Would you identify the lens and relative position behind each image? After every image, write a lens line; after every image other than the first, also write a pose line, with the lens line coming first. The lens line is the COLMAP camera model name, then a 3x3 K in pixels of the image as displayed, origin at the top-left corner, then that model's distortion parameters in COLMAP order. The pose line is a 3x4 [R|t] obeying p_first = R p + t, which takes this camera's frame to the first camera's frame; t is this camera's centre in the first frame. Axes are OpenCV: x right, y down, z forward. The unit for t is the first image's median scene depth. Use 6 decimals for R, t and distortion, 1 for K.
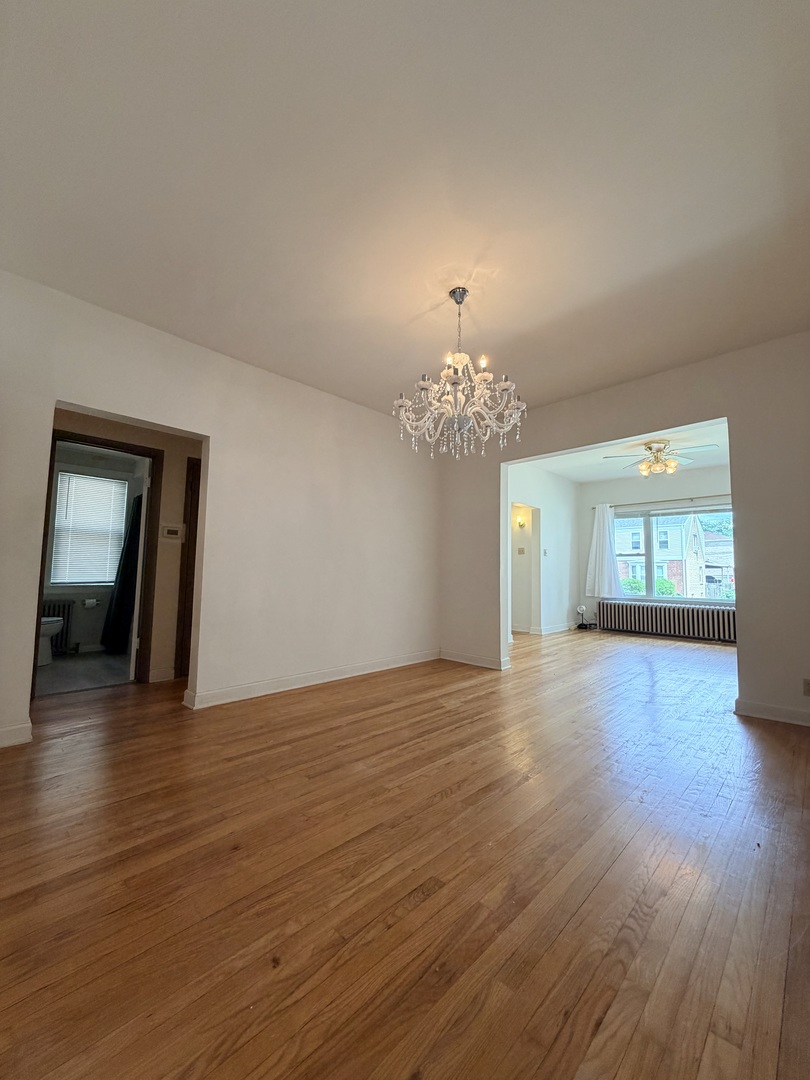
lens RADIAL K [[428.4, 0, 404.9], [0, 428.4, 535.4], [0, 0, 1]] dist [-0.000575, -0.000270]
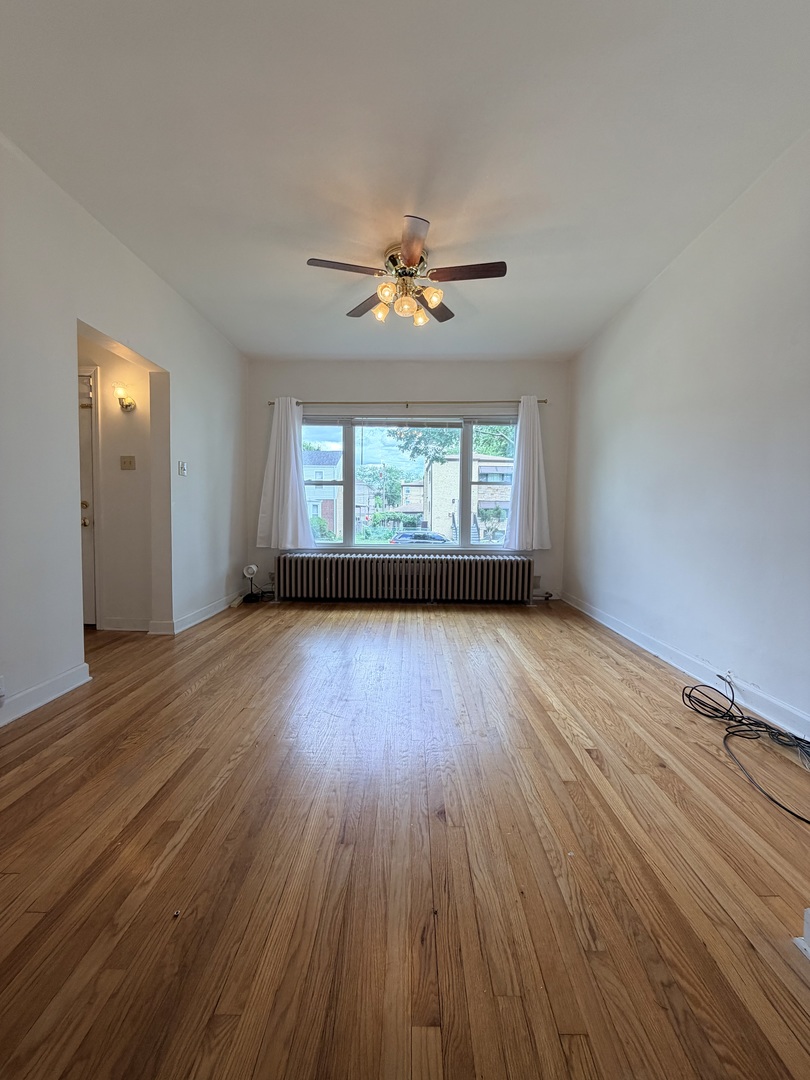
lens RADIAL K [[428.4, 0, 400.8], [0, 428.4, 537.1], [0, 0, 1]] dist [-0.000575, -0.000270]
pose [[0.731397, -0.042402, 0.680633, 0.164326], [-0.056343, 0.990896, 0.122276, 0.041987], [-0.679621, -0.127781, 0.722349, 0.439649]]
